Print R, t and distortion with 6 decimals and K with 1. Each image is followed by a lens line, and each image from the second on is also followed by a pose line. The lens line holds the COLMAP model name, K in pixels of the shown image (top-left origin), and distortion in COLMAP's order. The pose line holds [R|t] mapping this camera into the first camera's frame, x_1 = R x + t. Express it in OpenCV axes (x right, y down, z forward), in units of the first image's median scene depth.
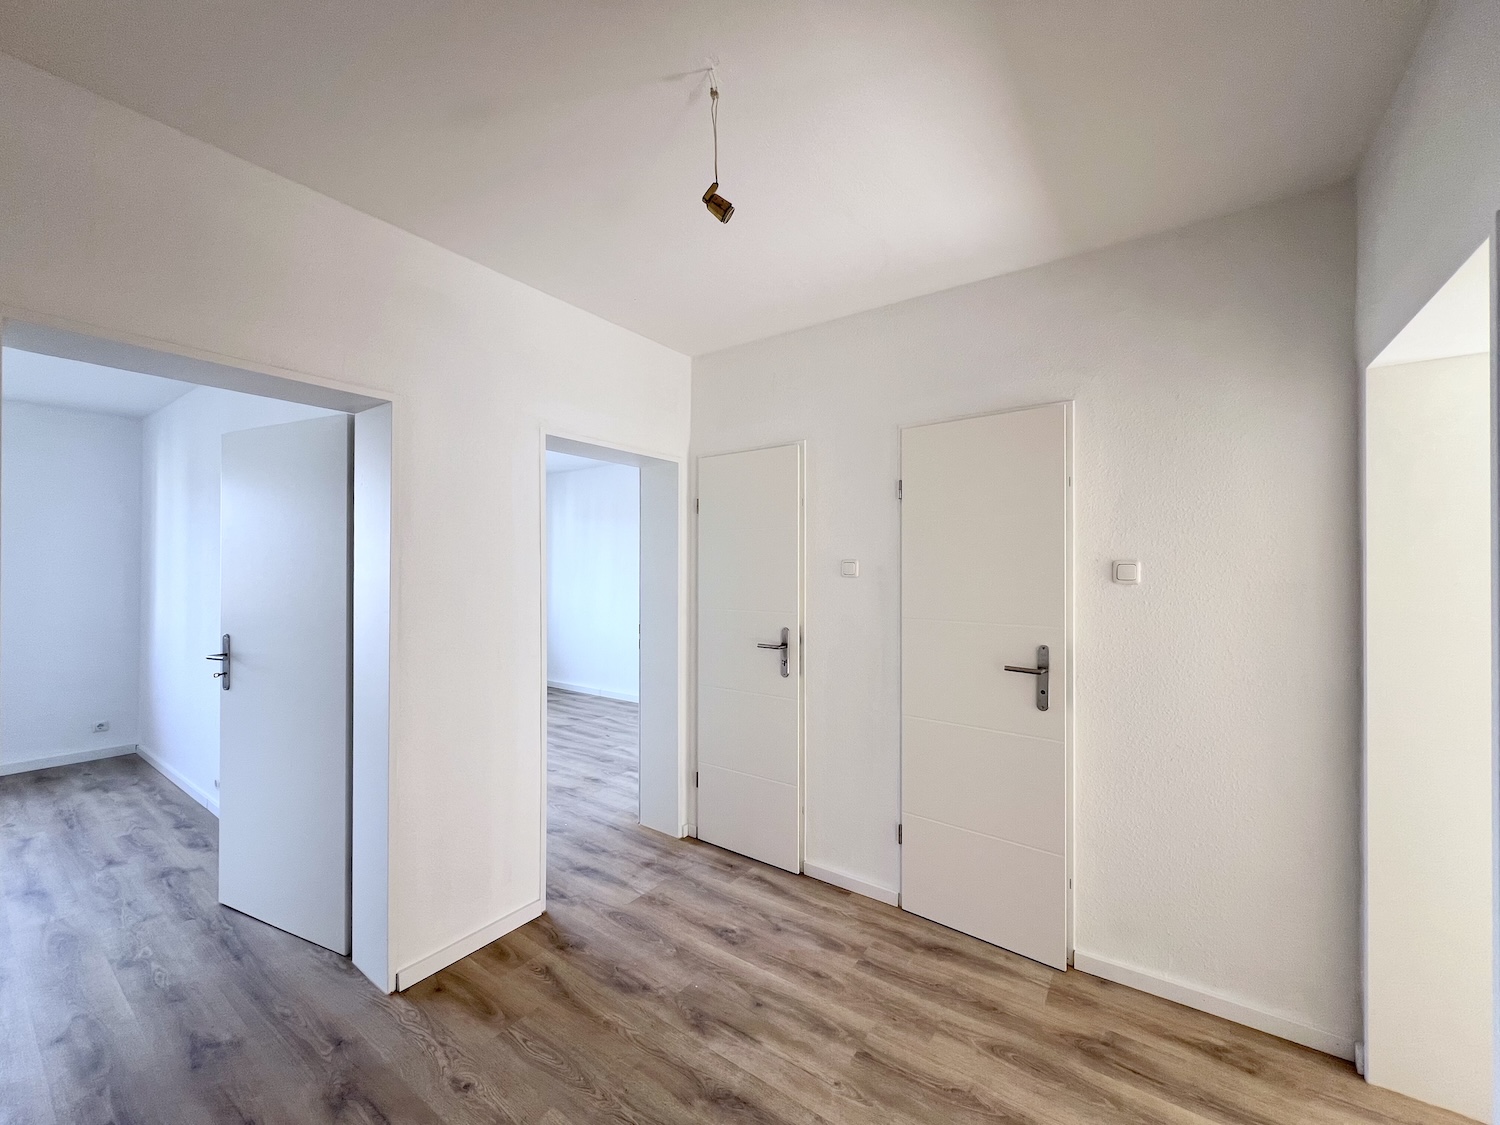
lens RADIAL K [[596.6, 0, 753.2], [0, 596.6, 571.8], [0, 0, 1]] dist [-0.006846, 0.000830]
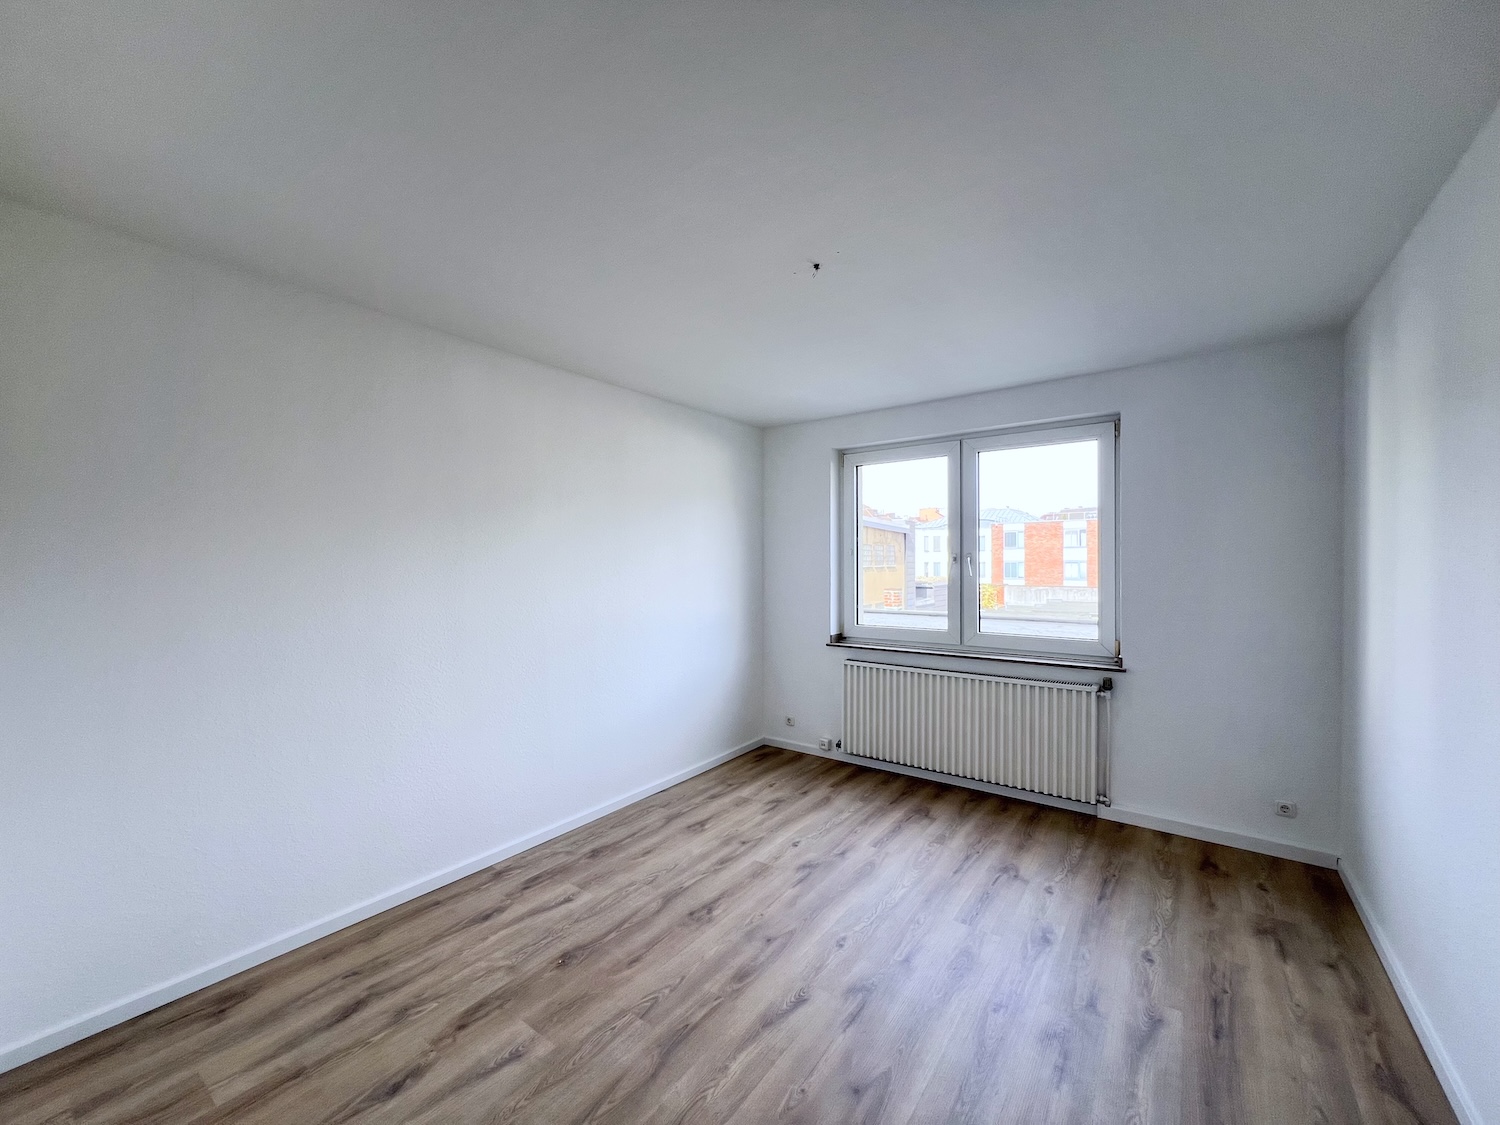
lens RADIAL K [[596.6, 0, 755.6], [0, 596.6, 567.8], [0, 0, 1]] dist [-0.006846, 0.000830]
pose [[-0.020991, 0.015297, -0.999663, -0.511292], [0.006484, 0.999864, 0.015164, -0.024354], [0.999759, -0.006164, -0.021088, 0.501739]]
